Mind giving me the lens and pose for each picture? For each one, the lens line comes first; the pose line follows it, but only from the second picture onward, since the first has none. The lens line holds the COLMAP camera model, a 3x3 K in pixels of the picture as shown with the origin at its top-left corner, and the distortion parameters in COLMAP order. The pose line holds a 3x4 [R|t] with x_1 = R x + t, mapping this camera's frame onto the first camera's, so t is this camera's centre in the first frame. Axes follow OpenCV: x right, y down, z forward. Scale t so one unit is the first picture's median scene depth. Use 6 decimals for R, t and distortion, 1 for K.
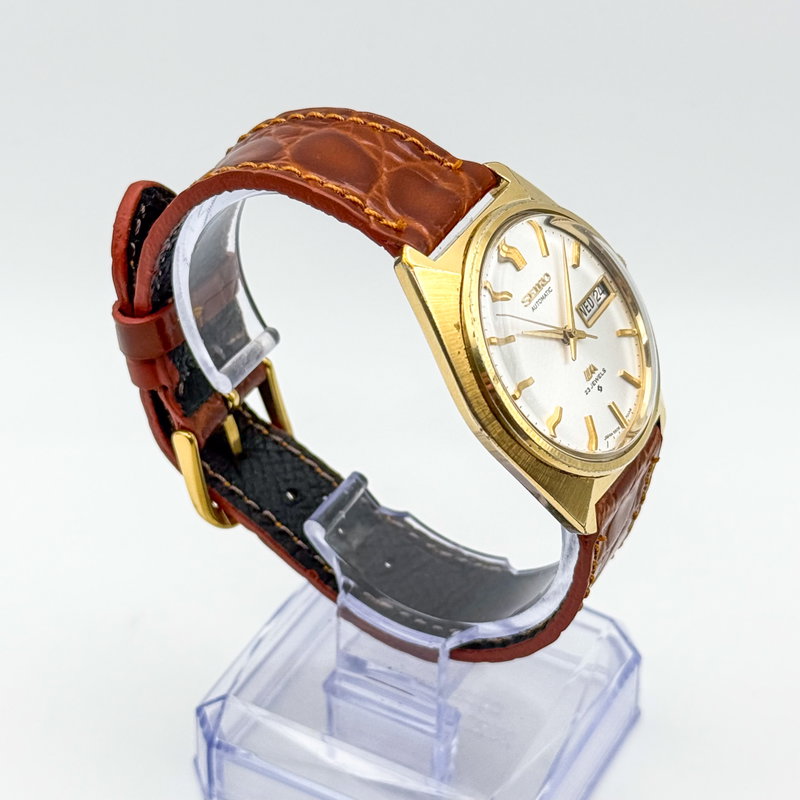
lens RADIAL K [[2165.8, 0, 400.0], [0, 2165.8, 400.0], [0, 0, 1]] dist [-0.039279, -0.163200]
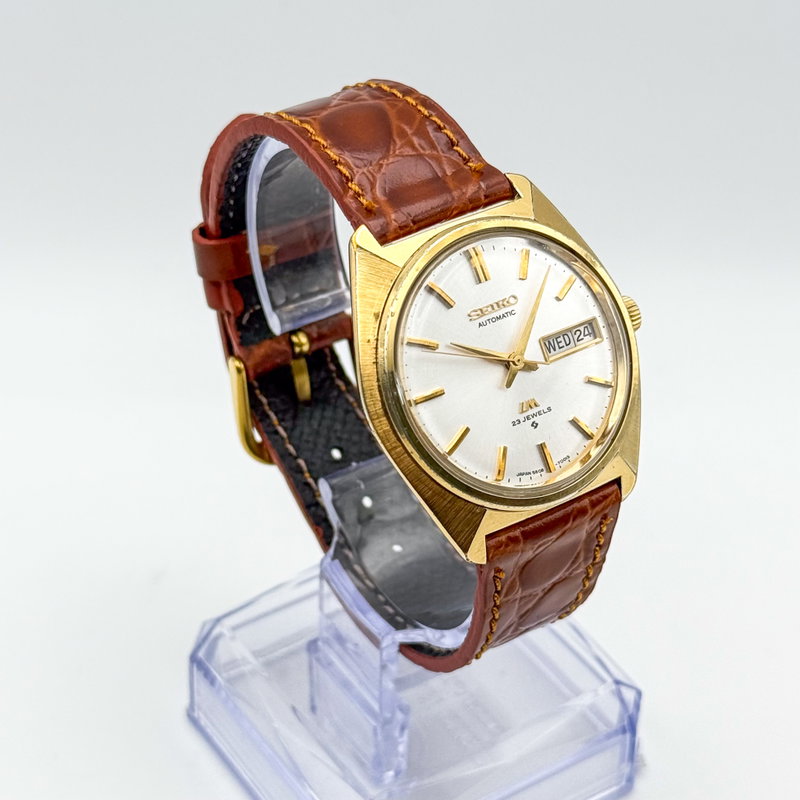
lens RADIAL K [[2165.8, 0, 400.0], [0, 2165.8, 400.0], [0, 0, 1]] dist [-0.039279, -0.163200]
pose [[0.882522, 0.288694, -0.371228, 0.382168], [-0.287290, 0.955935, 0.060429, -0.055262], [0.372316, 0.053320, 0.926573, 0.075914]]
